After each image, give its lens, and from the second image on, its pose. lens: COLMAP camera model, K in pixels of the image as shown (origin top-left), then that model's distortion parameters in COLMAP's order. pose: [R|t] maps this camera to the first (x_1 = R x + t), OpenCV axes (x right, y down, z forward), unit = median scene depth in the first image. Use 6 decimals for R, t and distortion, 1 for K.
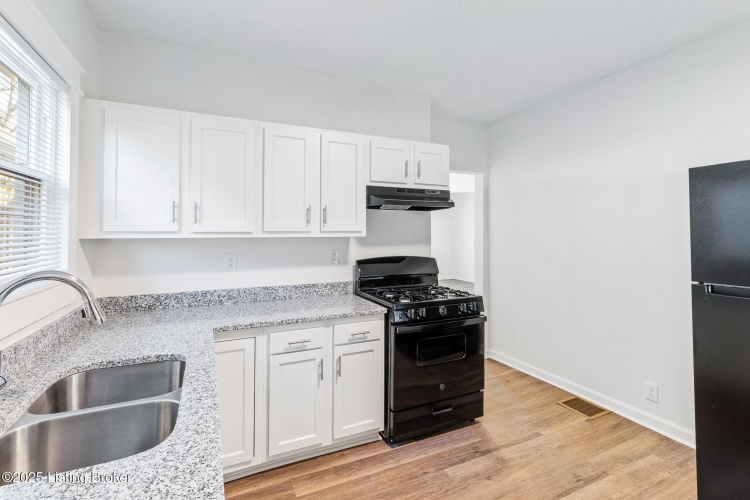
lens RADIAL K [[359.8, 0, 382.0], [0, 359.8, 225.3], [0, 0, 1]] dist [0.000337, 0.000458]
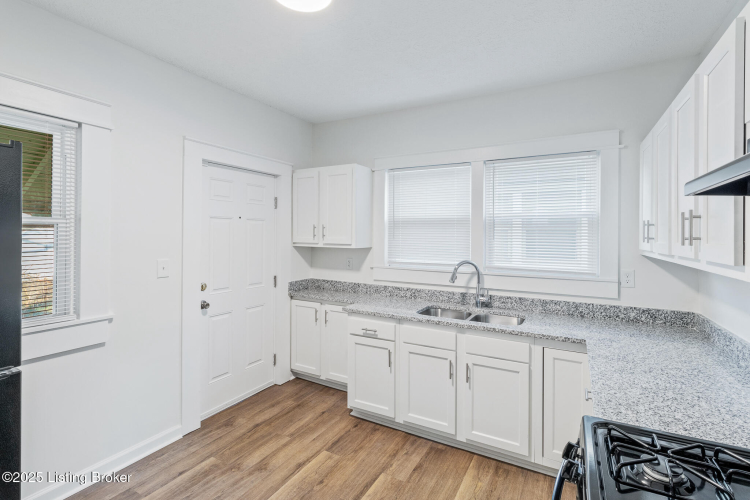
lens RADIAL K [[356.4, 0, 372.5], [0, 356.4, 235.7], [0, 0, 1]] dist [-0.000793, -0.000309]
pose [[0.570998, 0.005373, -0.820934, 1.017095], [0.009903, 0.999861, 0.013432, -0.034444], [0.820892, -0.015800, 0.570865, 0.364432]]
